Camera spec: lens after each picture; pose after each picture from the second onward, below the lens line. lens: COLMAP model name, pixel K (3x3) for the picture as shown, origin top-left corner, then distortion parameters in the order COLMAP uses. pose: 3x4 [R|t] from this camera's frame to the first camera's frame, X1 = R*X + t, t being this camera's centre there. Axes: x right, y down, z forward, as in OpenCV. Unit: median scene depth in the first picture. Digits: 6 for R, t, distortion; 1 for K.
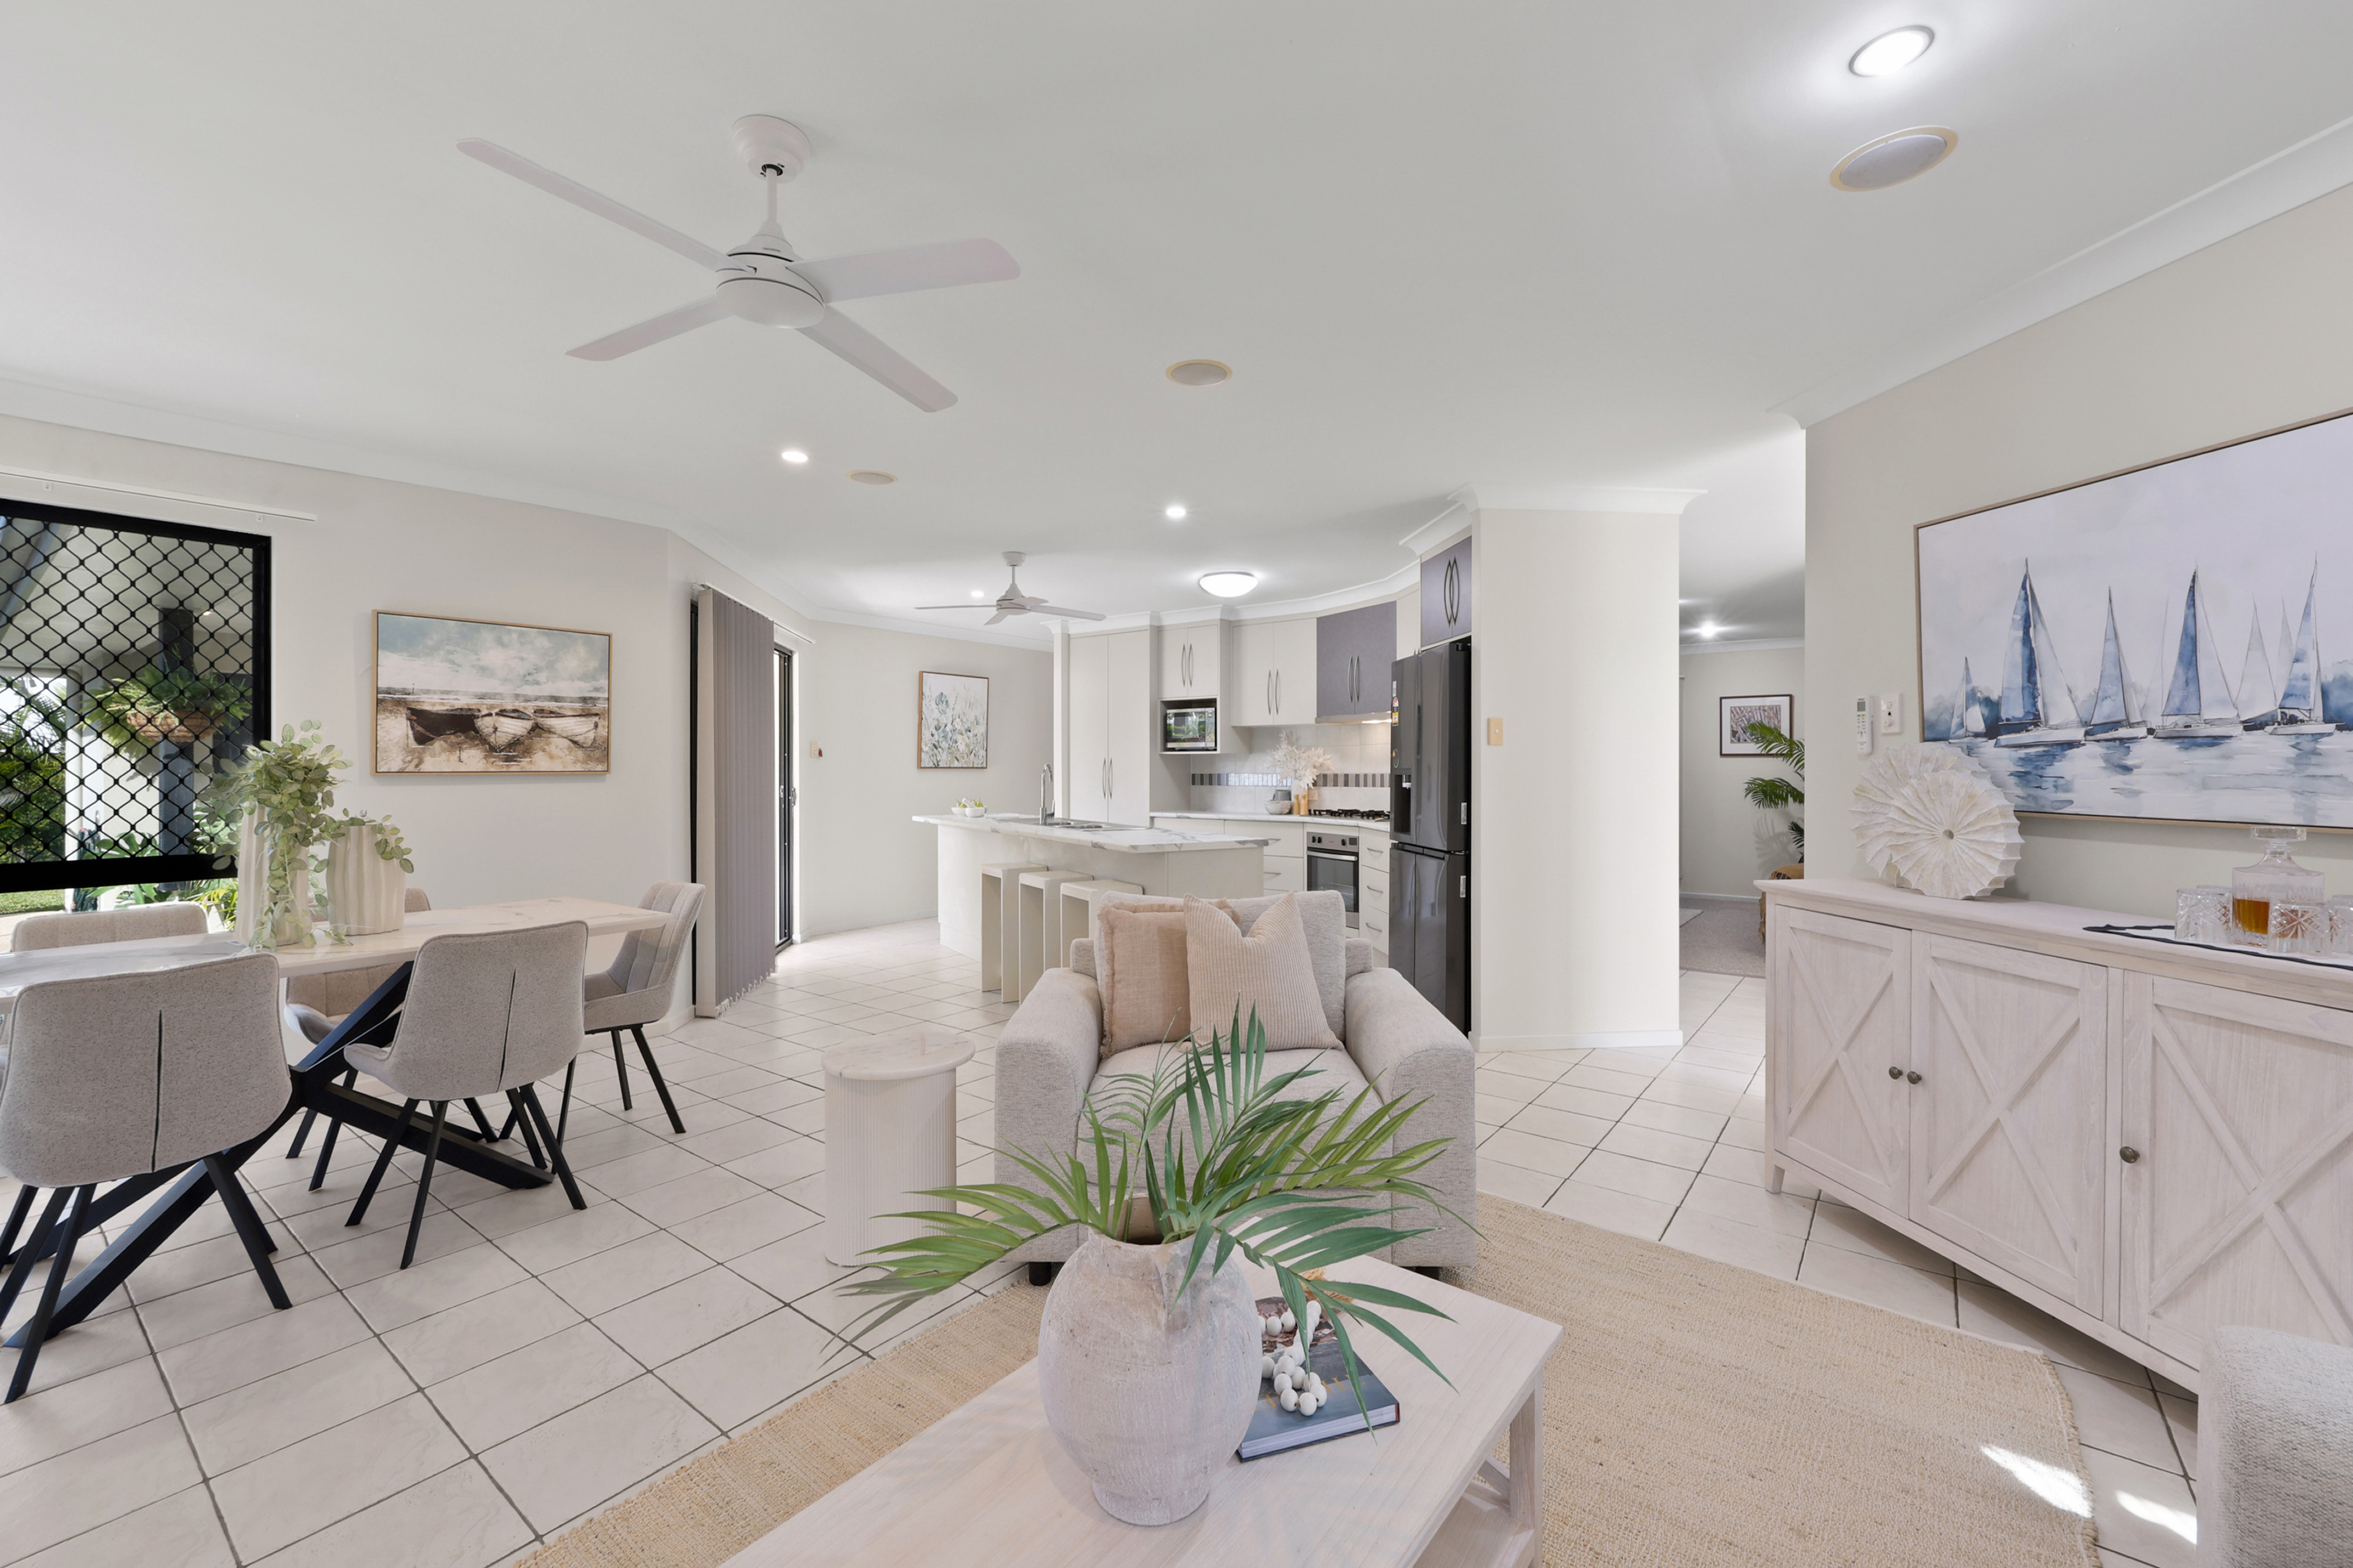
lens RADIAL K [[951.7, 0, 1191.9], [0, 951.7, 769.8], [0, 0, 1]] dist [0.001255, 0.000297]
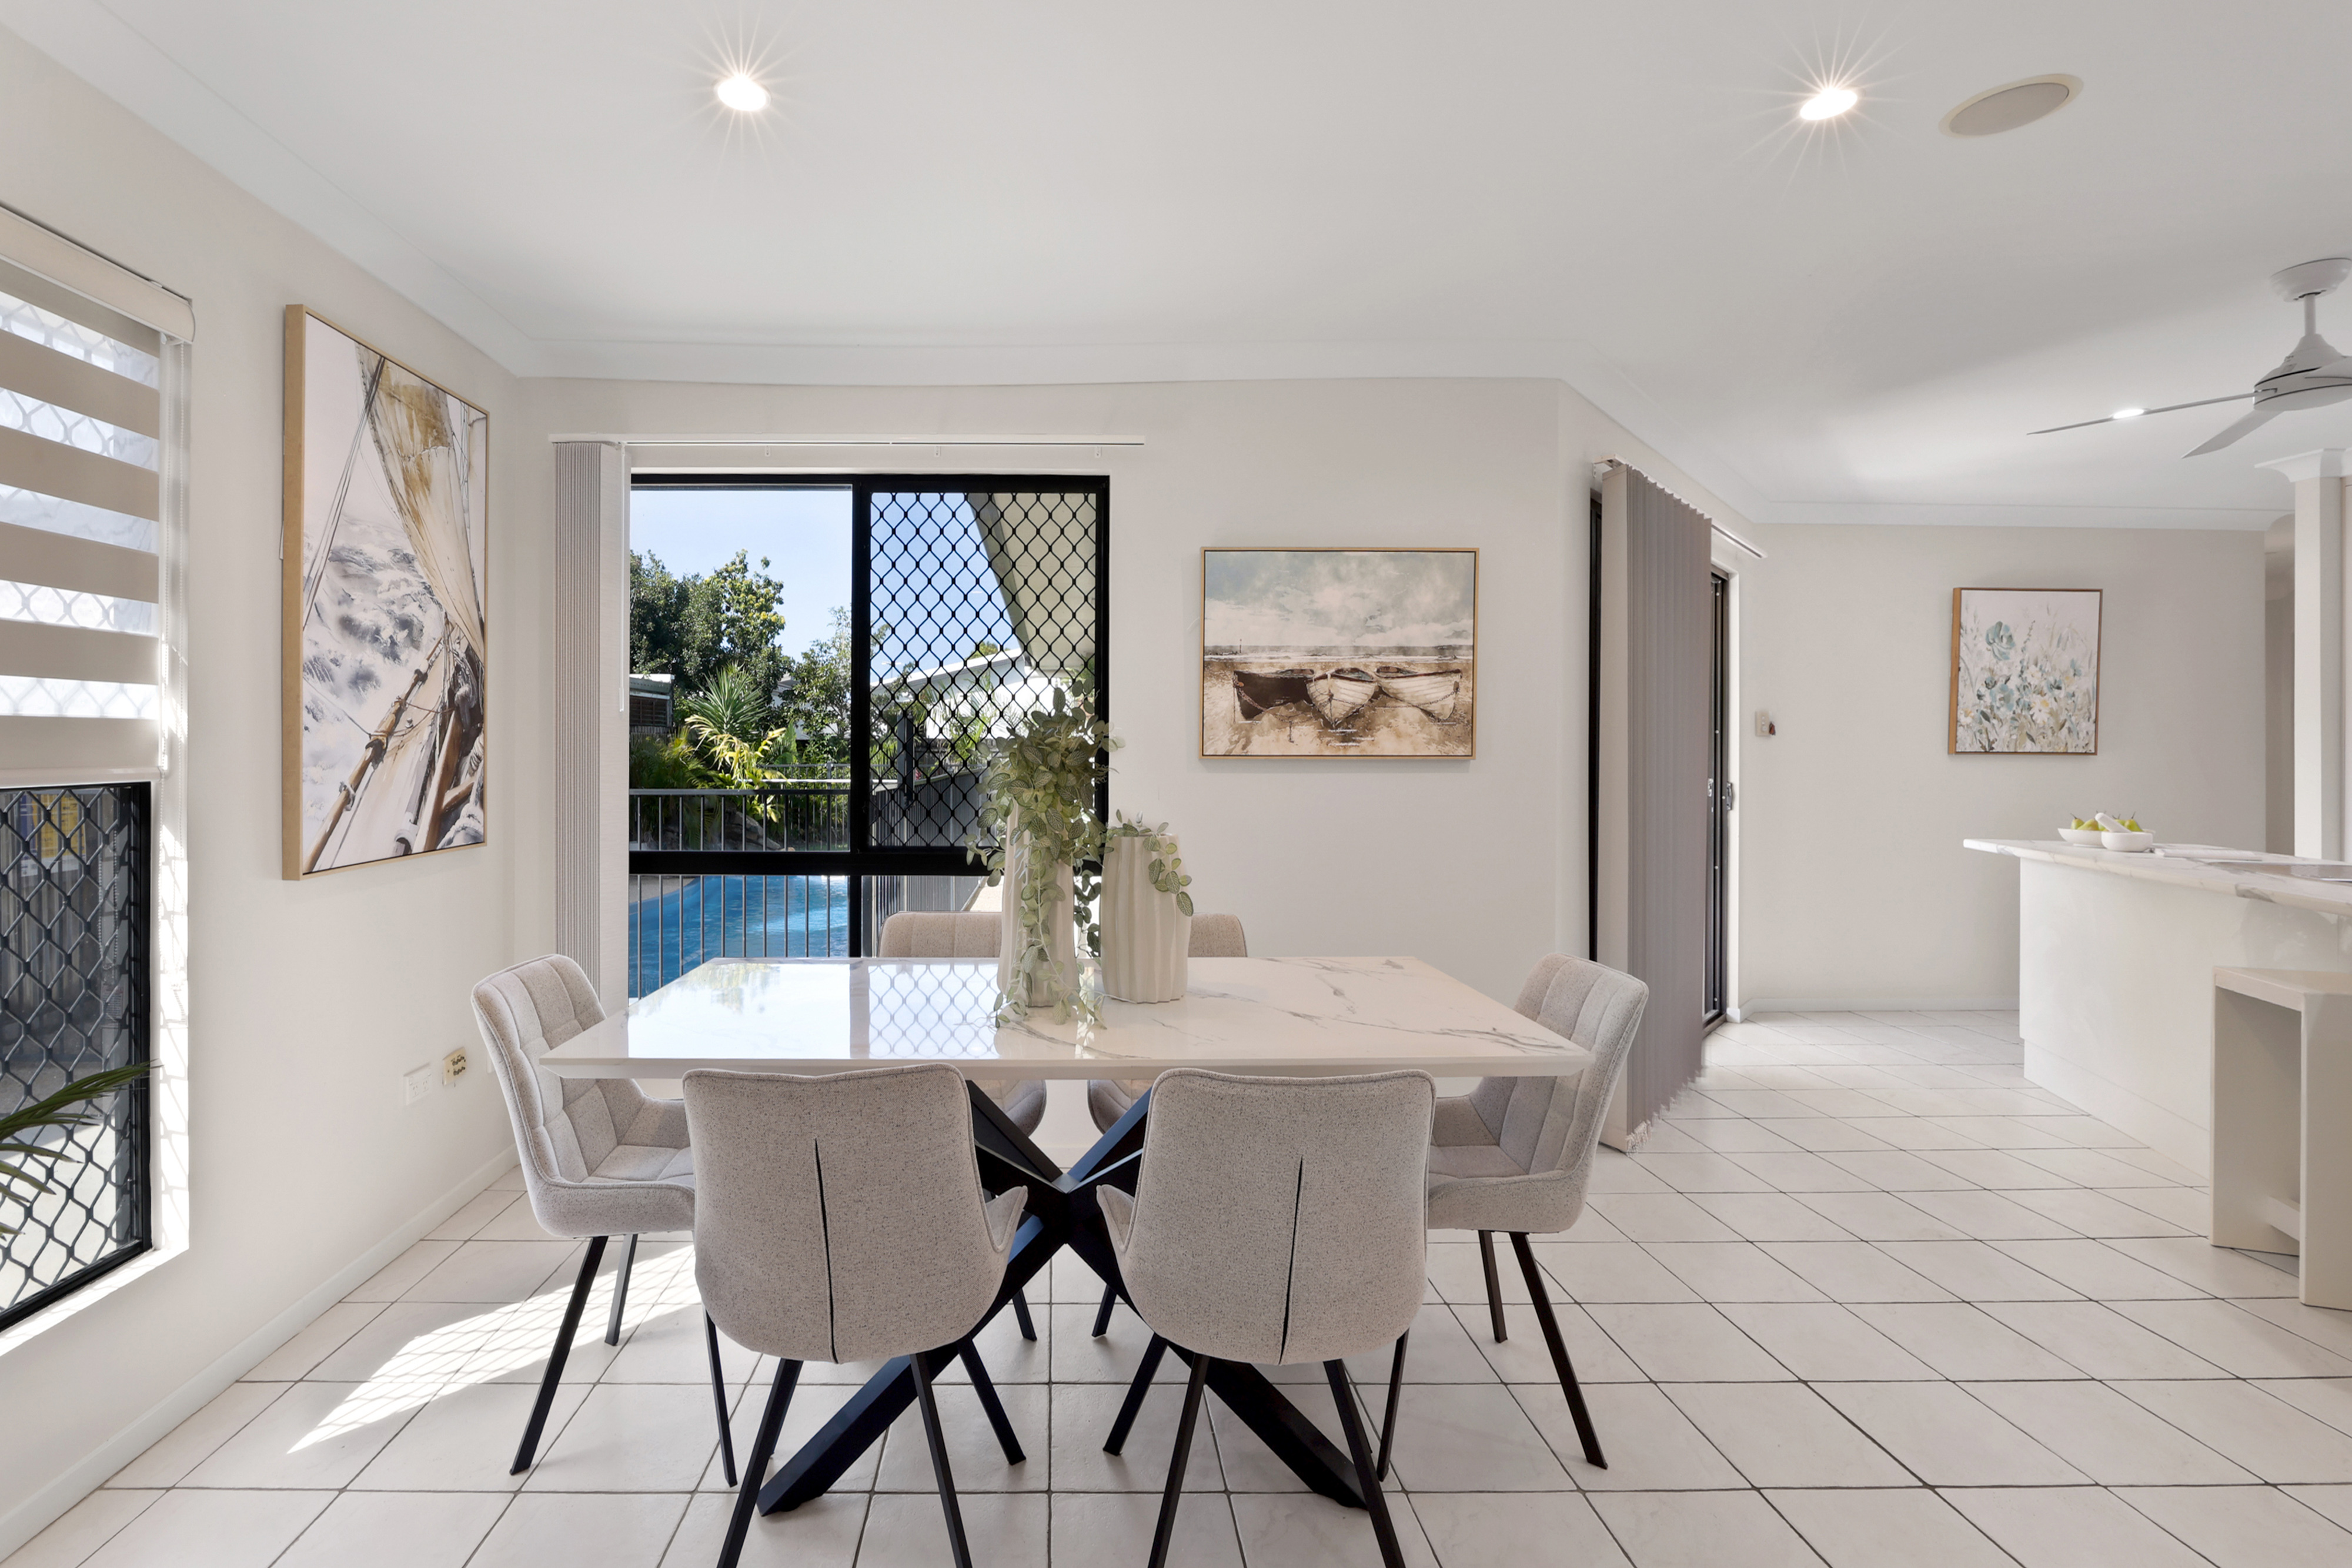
lens RADIAL K [[1046.0, 0, 1067.1], [0, 1046.0, 746.3], [0, 0, 1]] dist [-0.014689, -0.000071]
pose [[0.606929, 0.000774, -0.794756, -0.220292], [-0.006213, 0.999974, -0.003771, -0.000856], [0.794732, 0.007226, 0.606918, 0.356120]]
